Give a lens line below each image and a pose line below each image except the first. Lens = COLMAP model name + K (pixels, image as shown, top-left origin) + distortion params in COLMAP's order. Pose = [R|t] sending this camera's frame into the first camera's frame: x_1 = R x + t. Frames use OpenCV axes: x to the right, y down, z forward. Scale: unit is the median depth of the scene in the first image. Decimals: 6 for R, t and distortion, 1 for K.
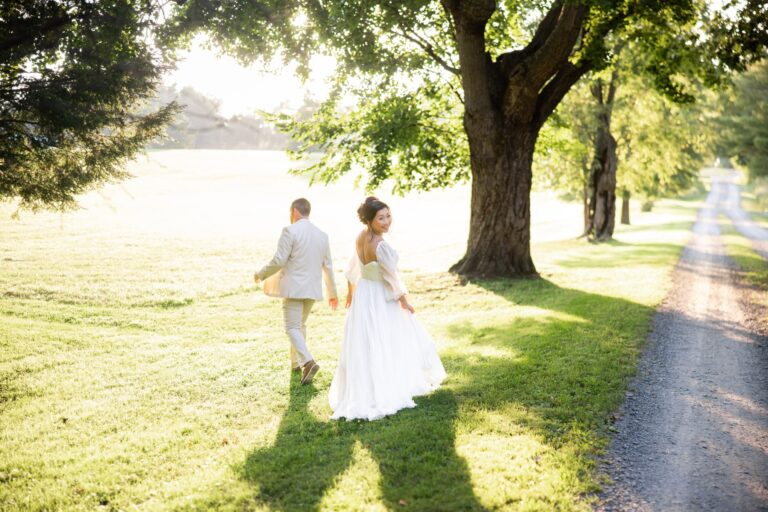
lens RADIAL K [[1167.5, 0, 382.5], [0, 1167.5, 254.6], [0, 0, 1]] dist [0.128431, 0.000000]
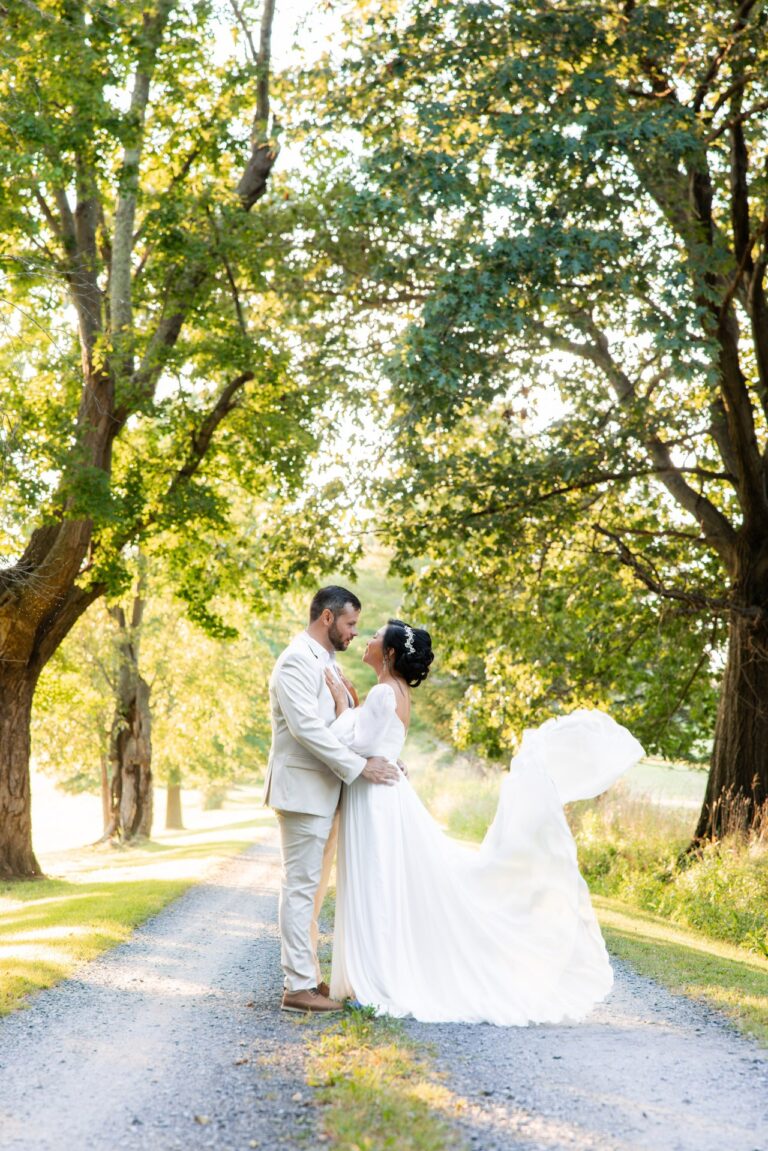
lens RADIAL K [[2290.7, 0, 383.1], [0, 2290.7, 574.5], [0, 0, 1]] dist [0.057010, 0.000000]
pose [[0.956832, -0.014589, 0.290275, -0.059796], [0.056290, 0.989131, -0.135835, 0.029713], [-0.285138, 0.146310, 0.947254, -0.338205]]
